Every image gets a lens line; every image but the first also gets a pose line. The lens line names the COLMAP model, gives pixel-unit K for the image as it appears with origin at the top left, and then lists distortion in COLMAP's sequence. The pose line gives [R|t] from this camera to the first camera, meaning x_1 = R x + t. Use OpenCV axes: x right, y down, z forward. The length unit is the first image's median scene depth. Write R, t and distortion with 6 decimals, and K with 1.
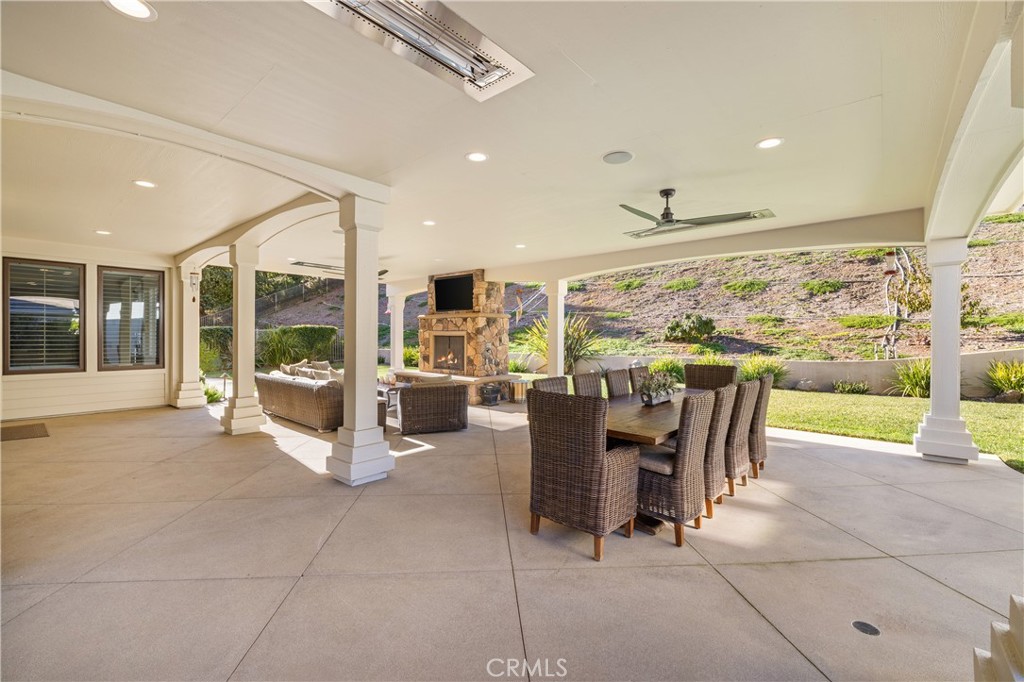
lens RADIAL K [[447.5, 0, 518.1], [0, 447.5, 340.9], [0, 0, 1]] dist [-0.001575, -0.000081]
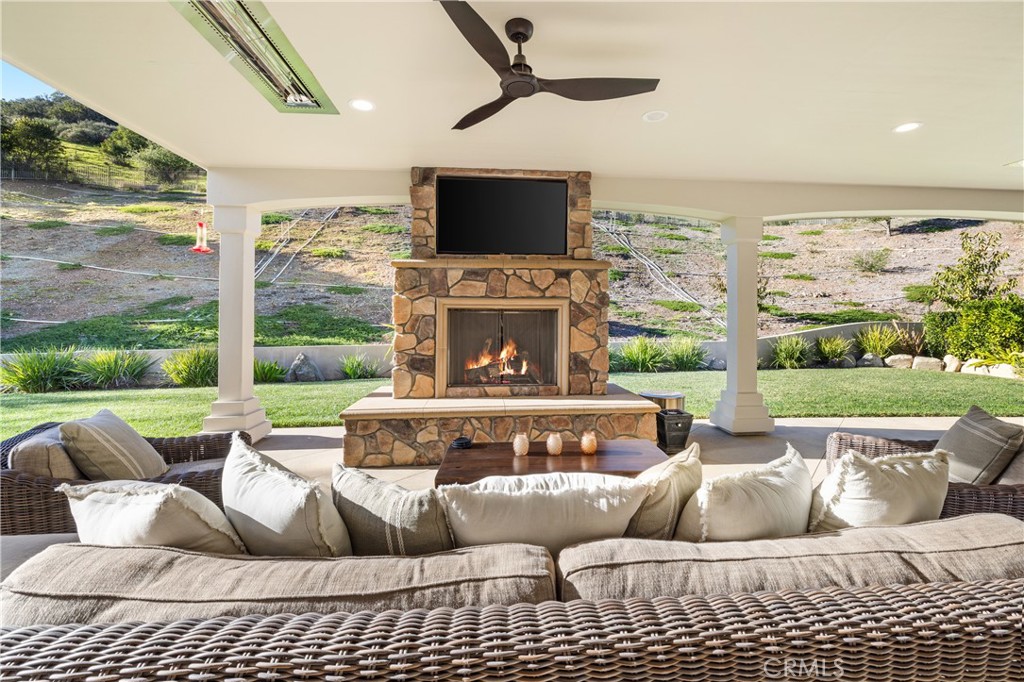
lens RADIAL K [[447.5, 0, 512.1], [0, 447.5, 330.9], [0, 0, 1]] dist [-0.001575, -0.000081]
pose [[0.720370, -0.012708, 0.693473, -0.445021], [0.006424, 0.999911, 0.011651, 0.004371], [-0.693560, -0.003938, 0.720388, 0.660813]]
